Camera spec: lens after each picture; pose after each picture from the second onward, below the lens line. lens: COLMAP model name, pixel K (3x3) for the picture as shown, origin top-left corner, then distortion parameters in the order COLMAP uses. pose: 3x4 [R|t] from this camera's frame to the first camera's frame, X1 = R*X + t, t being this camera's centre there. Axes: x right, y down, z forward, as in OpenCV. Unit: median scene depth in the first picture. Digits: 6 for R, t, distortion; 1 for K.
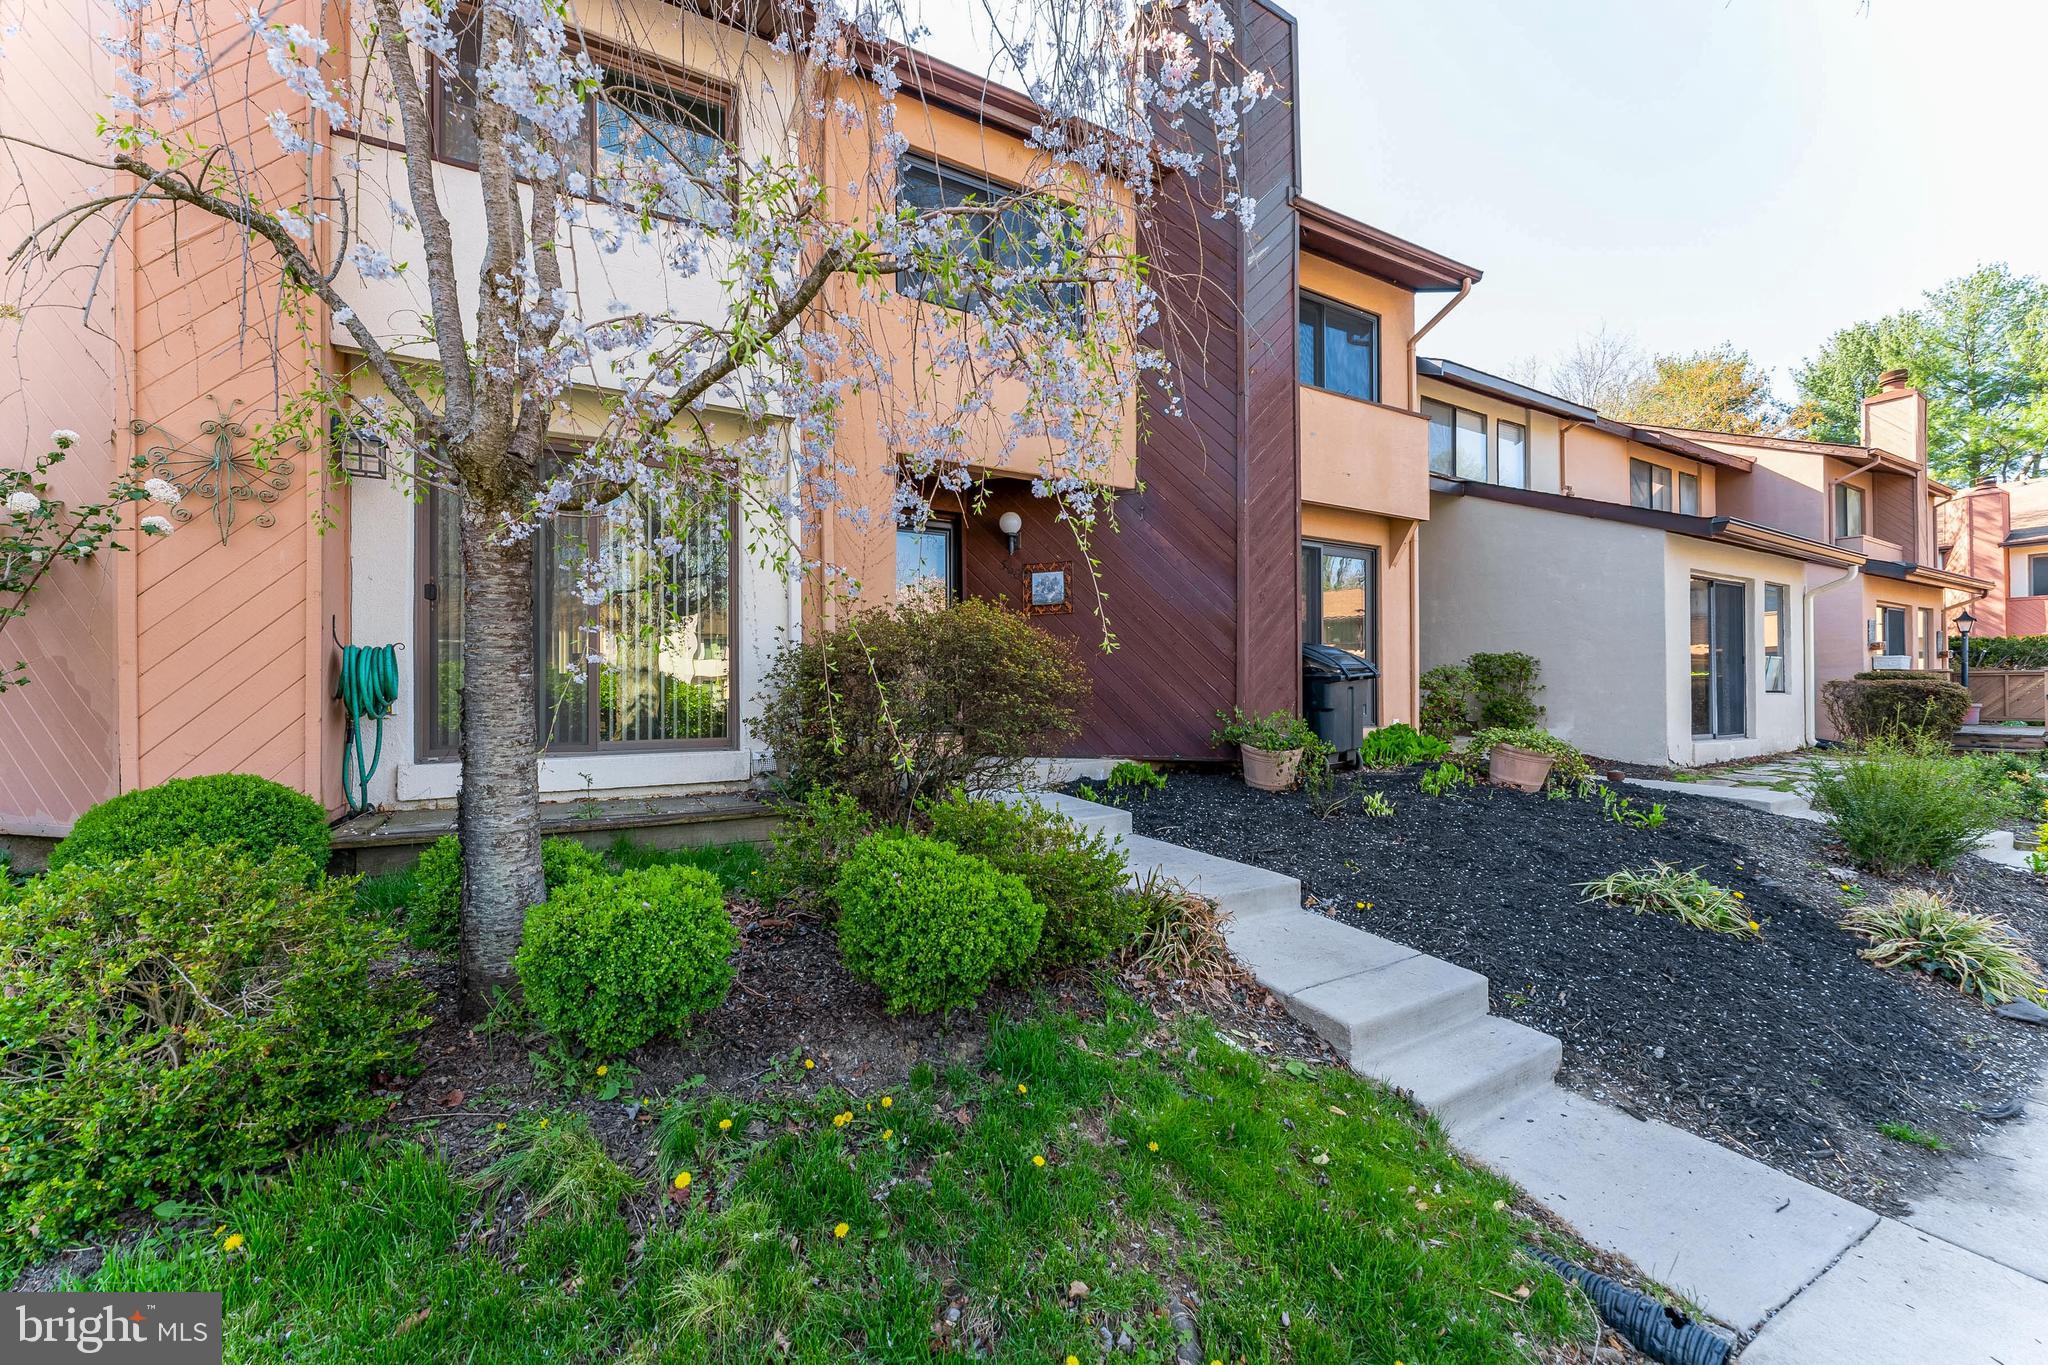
lens RADIAL K [[789.0, 0, 1024.0], [0, 789.0, 682.5], [0, 0, 1]] dist [-0.000608, -0.000017]
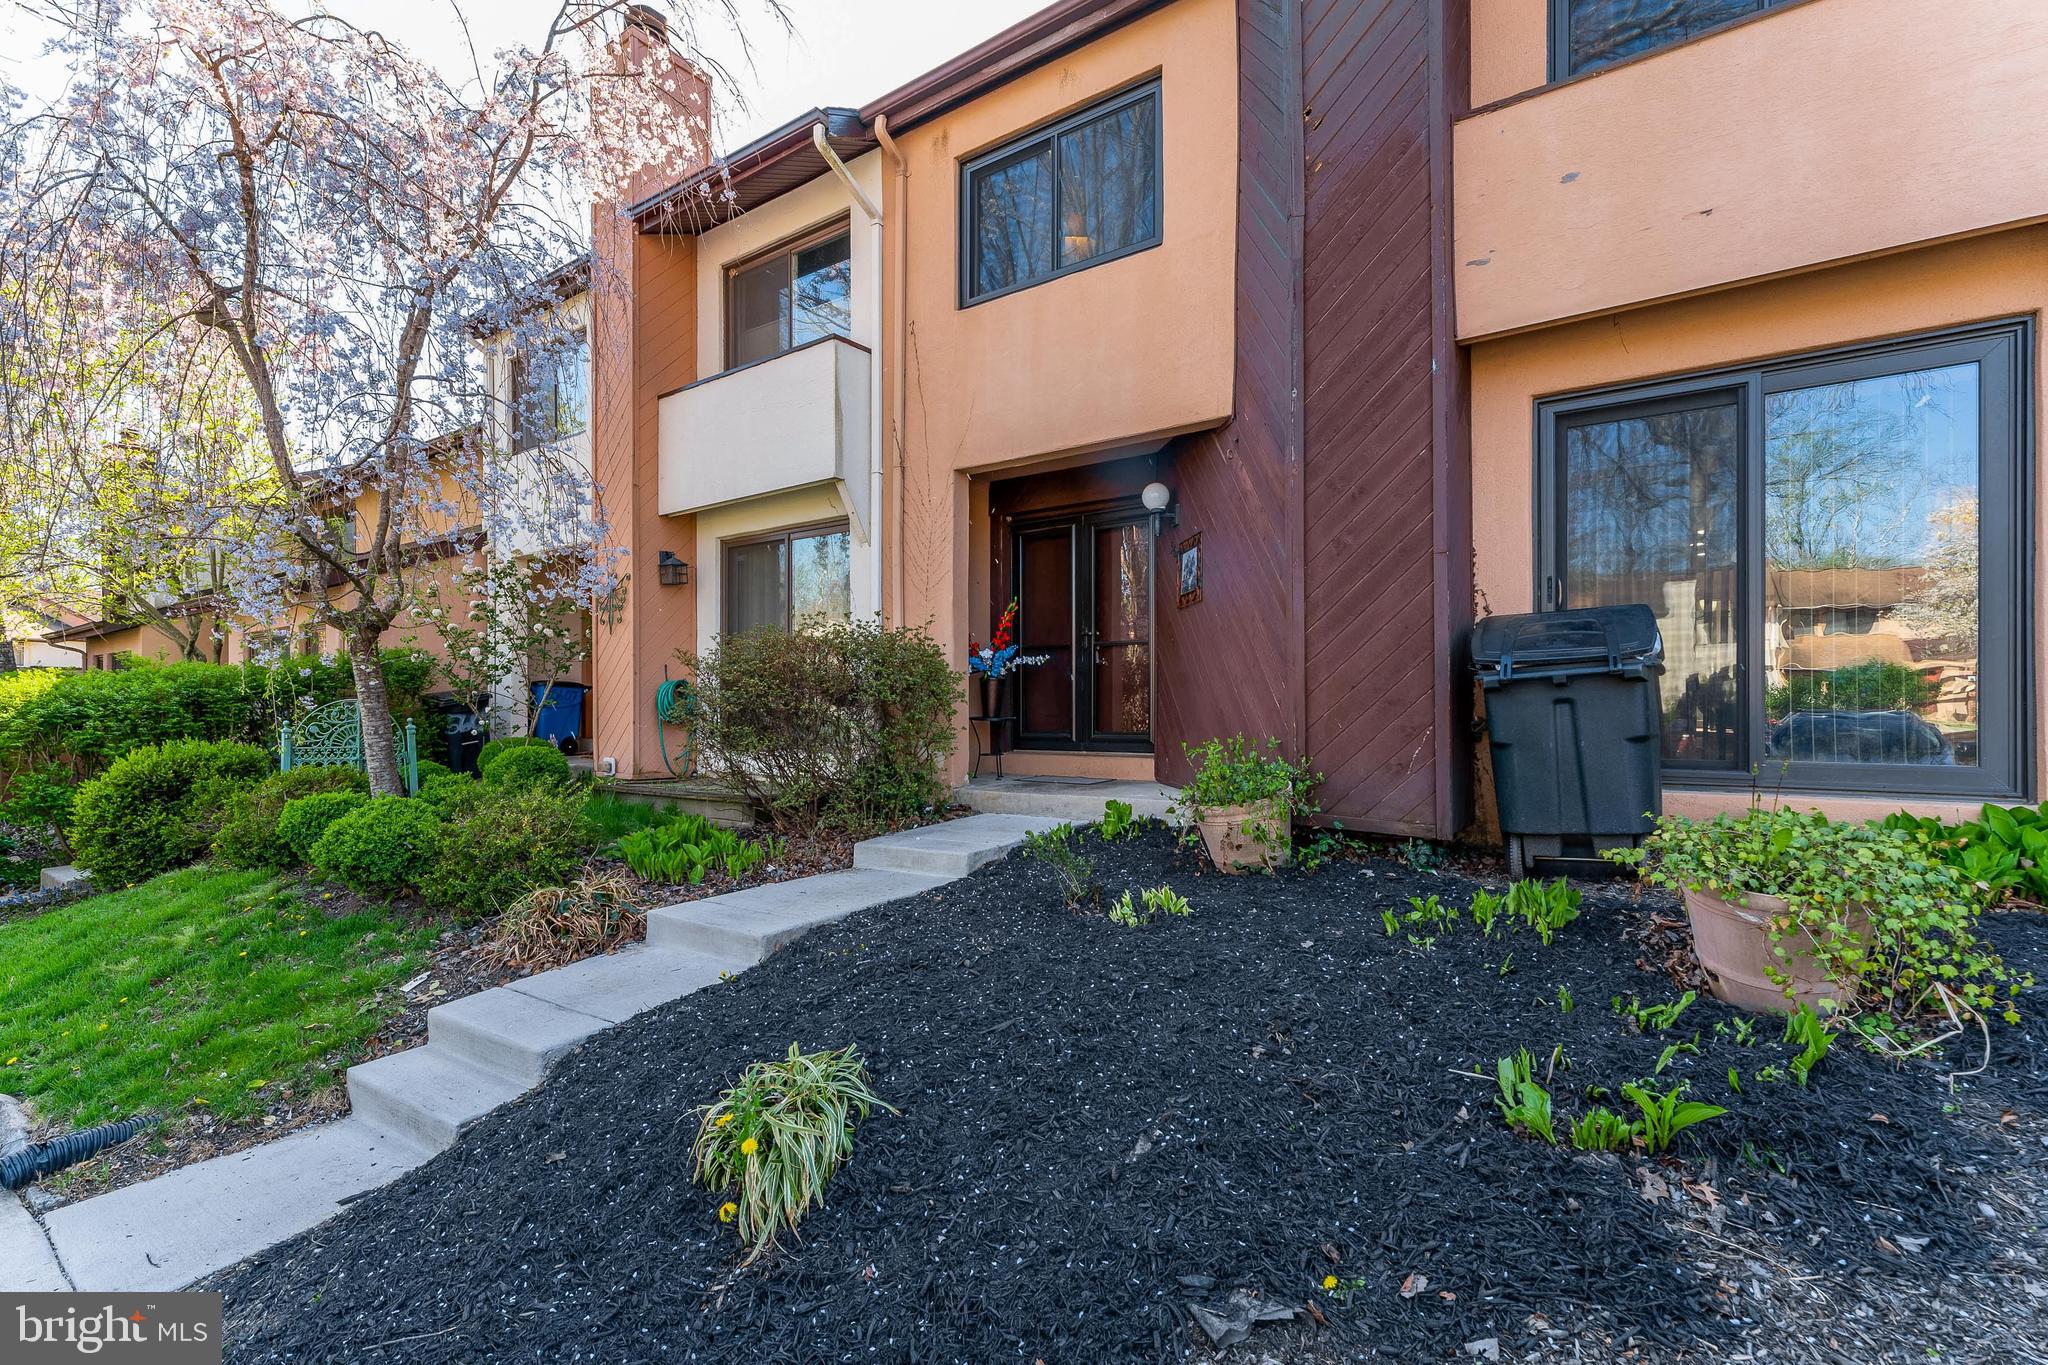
lens RADIAL K [[912.1, 0, 1024.8], [0, 912.1, 700.8], [0, 0, 1]] dist [-0.002247, -0.000173]
pose [[0.427770, -0.001779, -0.903886, 0.785733], [0.013775, 0.999895, 0.004551, -0.000150], [0.903783, -0.014398, 0.427749, 0.488700]]
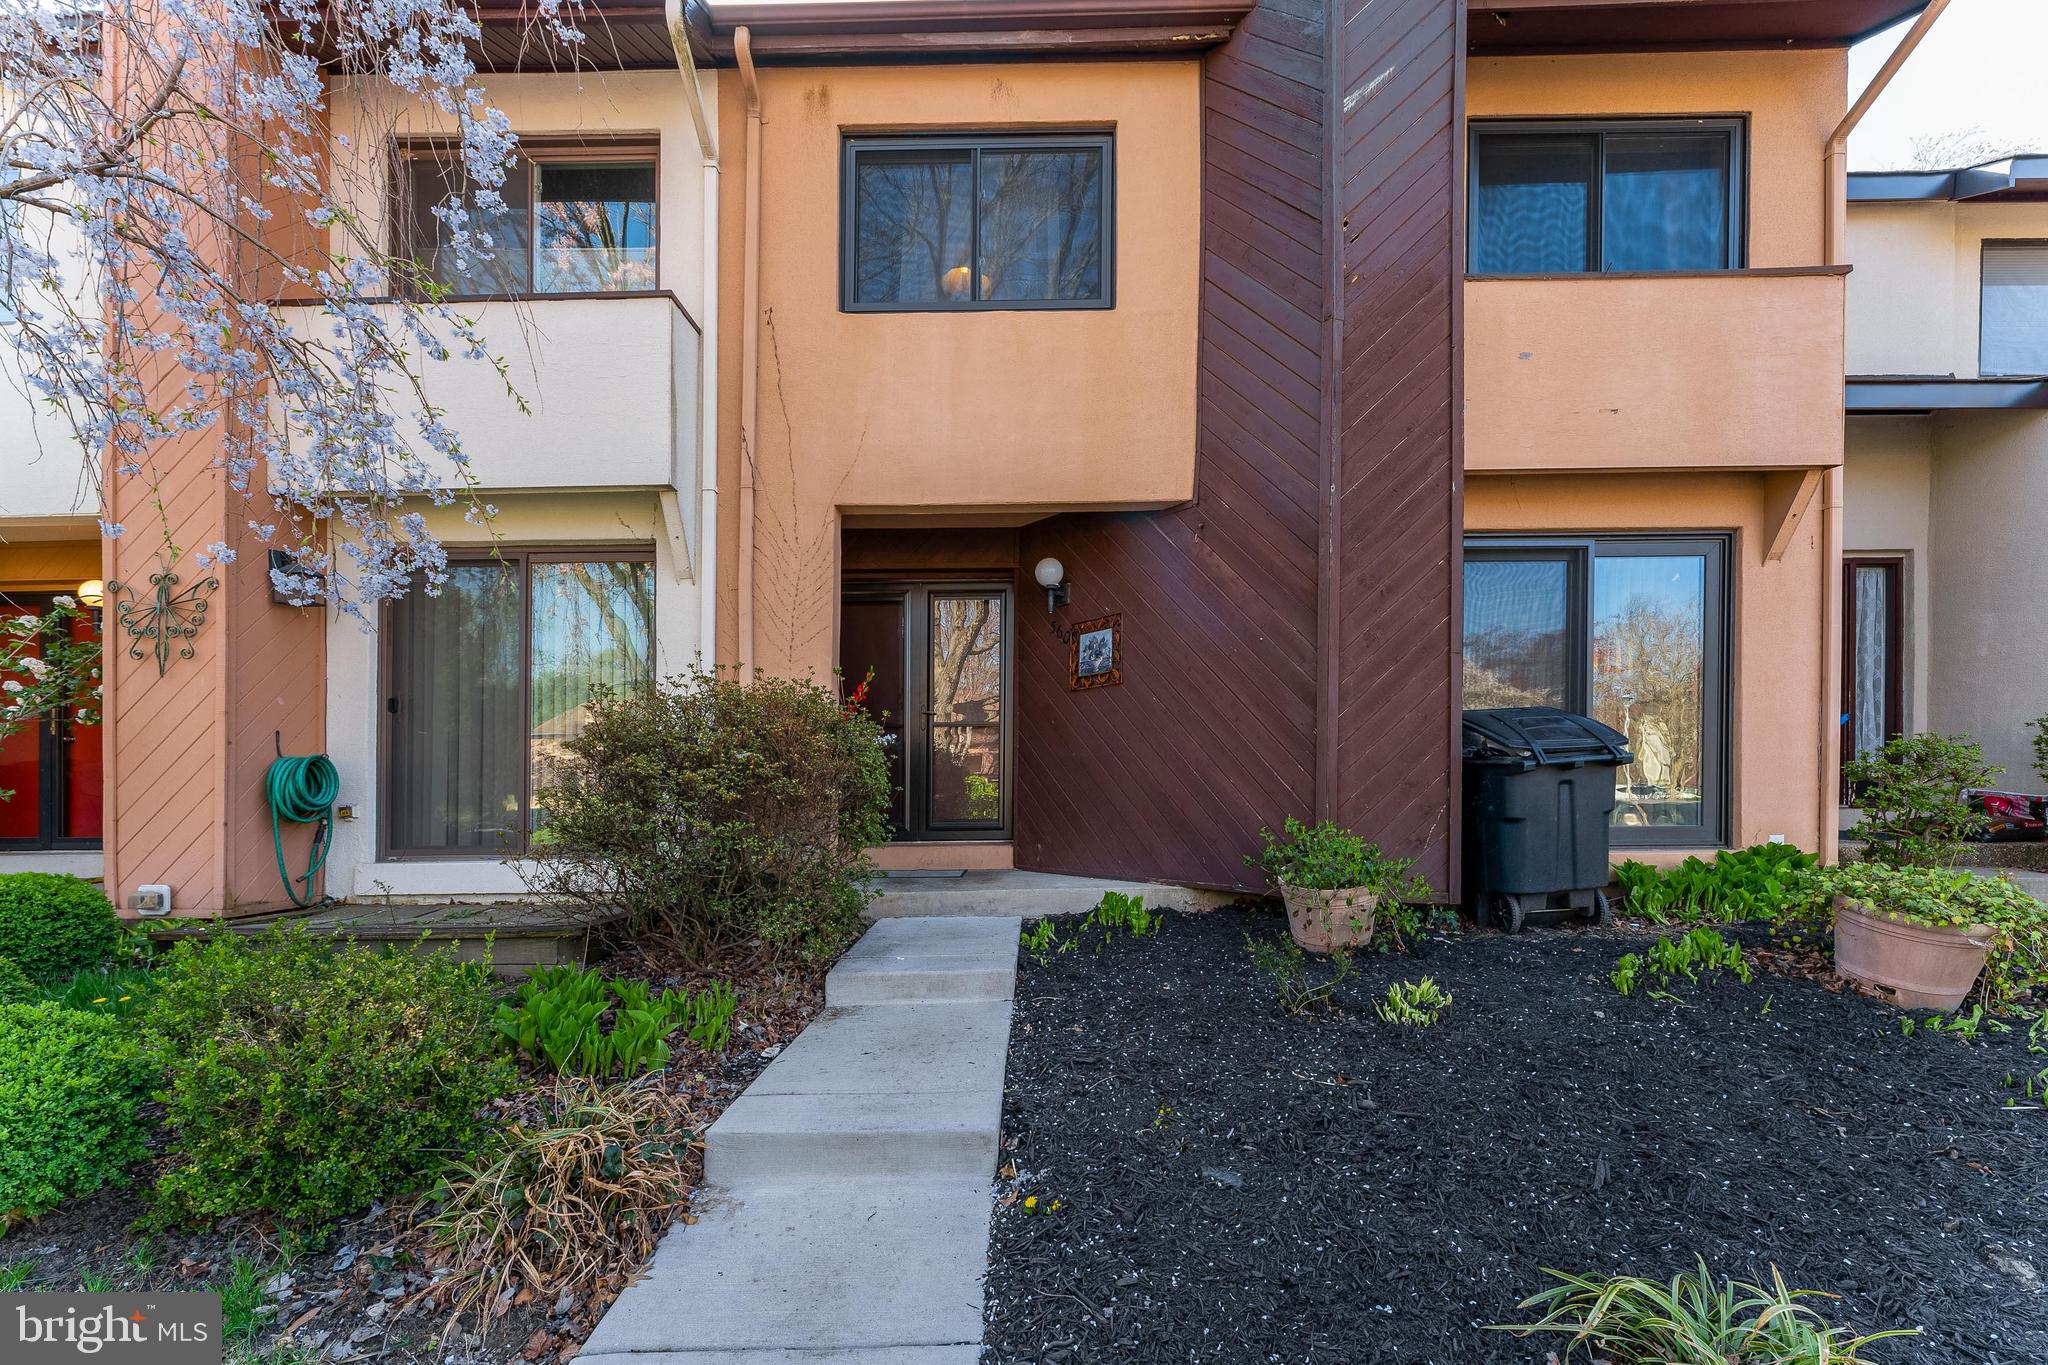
lens RADIAL K [[847.4, 0, 1029.1], [0, 847.4, 785.0], [0, 0, 1]] dist [-0.000640, 0.000078]
pose [[0.867036, -0.006144, -0.498208, 0.387986], [0.013430, 0.999849, 0.011043, -0.003286], [0.498065, -0.016266, 0.866987, 0.275277]]
